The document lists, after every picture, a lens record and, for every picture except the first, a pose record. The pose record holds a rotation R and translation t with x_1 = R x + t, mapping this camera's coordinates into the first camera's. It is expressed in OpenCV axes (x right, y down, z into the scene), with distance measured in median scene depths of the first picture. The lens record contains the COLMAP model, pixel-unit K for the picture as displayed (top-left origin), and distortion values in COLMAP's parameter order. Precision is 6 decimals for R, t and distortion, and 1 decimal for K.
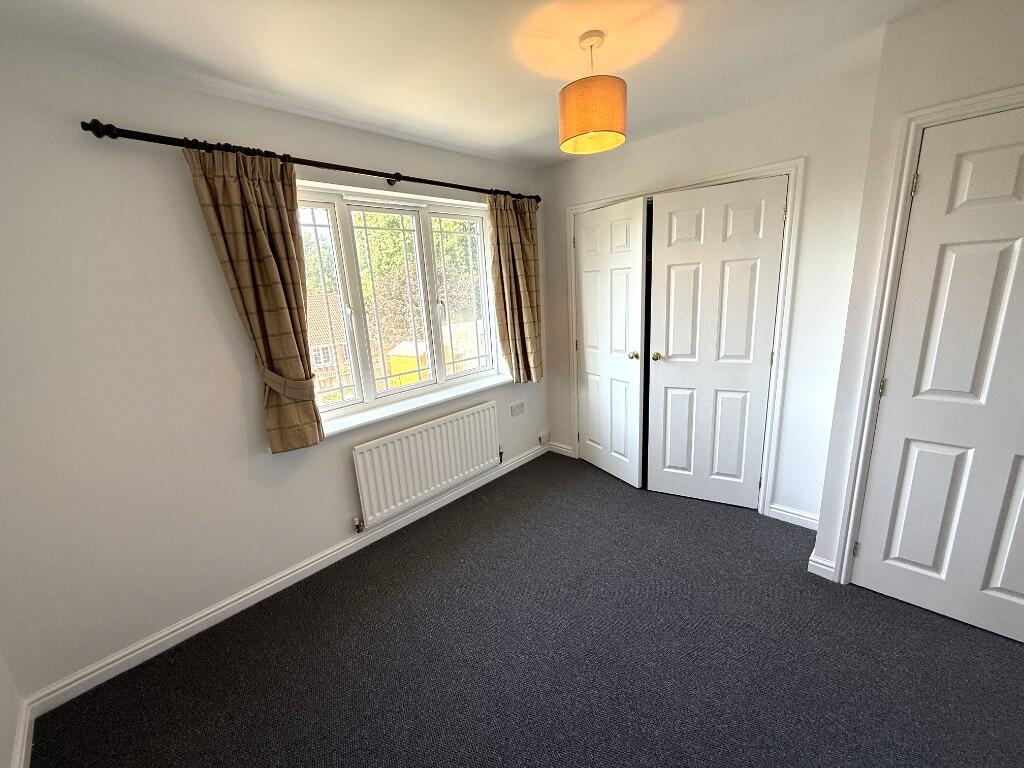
lens RADIAL K [[409.6, 0, 509.1], [0, 409.6, 384.3], [0, 0, 1]] dist [-0.002211, -0.000078]
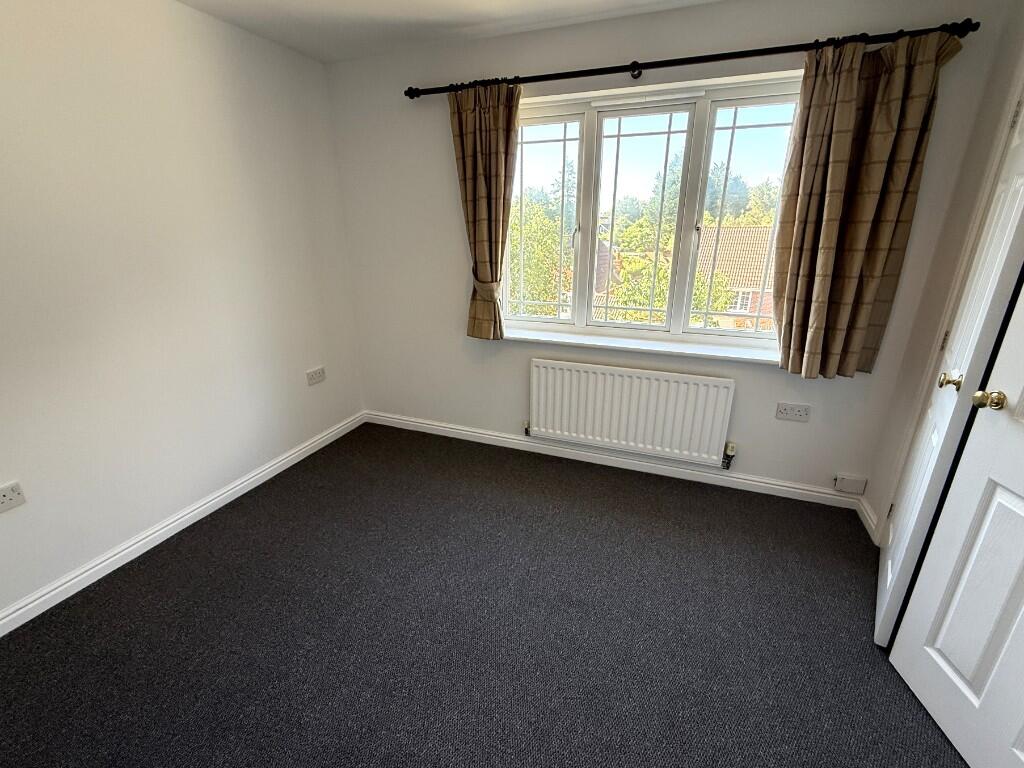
lens RADIAL K [[459.3, 0, 508.7], [0, 459.3, 385.4], [0, 0, 1]] dist [-0.001037, -0.001084]
pose [[0.373196, 0.362948, -0.853811, 0.612247], [-0.238263, 0.926929, 0.289886, -0.109015], [0.896636, 0.095247, 0.432403, 0.399872]]
